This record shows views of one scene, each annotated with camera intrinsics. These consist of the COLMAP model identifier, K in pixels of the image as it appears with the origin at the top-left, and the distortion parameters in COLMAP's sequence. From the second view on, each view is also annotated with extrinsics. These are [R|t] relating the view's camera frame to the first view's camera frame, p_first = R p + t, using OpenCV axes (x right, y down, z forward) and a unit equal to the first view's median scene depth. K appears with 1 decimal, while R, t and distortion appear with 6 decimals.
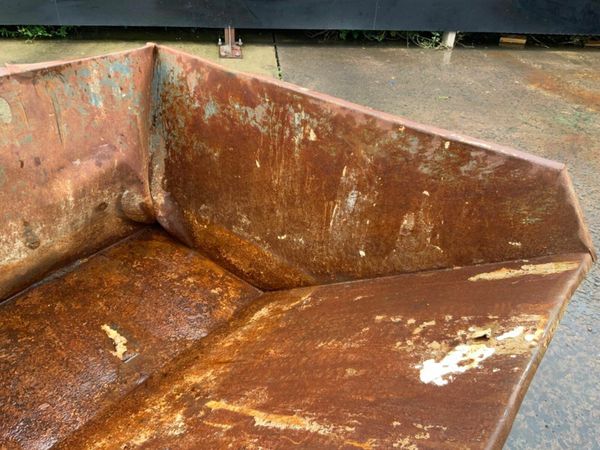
lens RADIAL K [[495.2, 0, 300.0], [0, 495.2, 225.0], [0, 0, 1]] dist [0.097552, -0.184221]
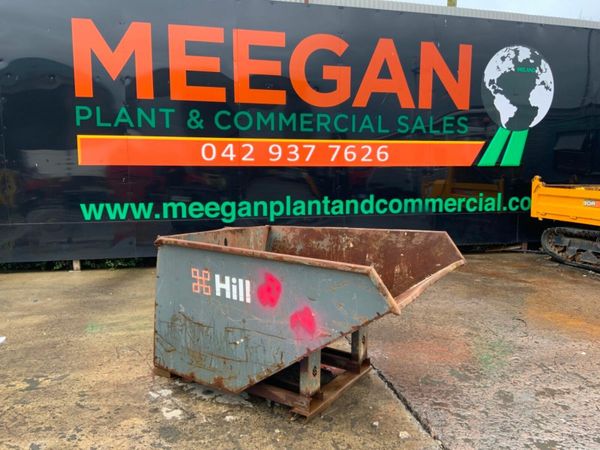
lens RADIAL K [[495.2, 0, 300.0], [0, 495.2, 225.0], [0, 0, 1]] dist [0.097552, -0.184221]
pose [[0.992869, -0.061733, 0.101985, -0.446878], [0.103417, 0.871573, -0.479235, 0.834930], [-0.059302, 0.486364, 0.871741, -1.098647]]
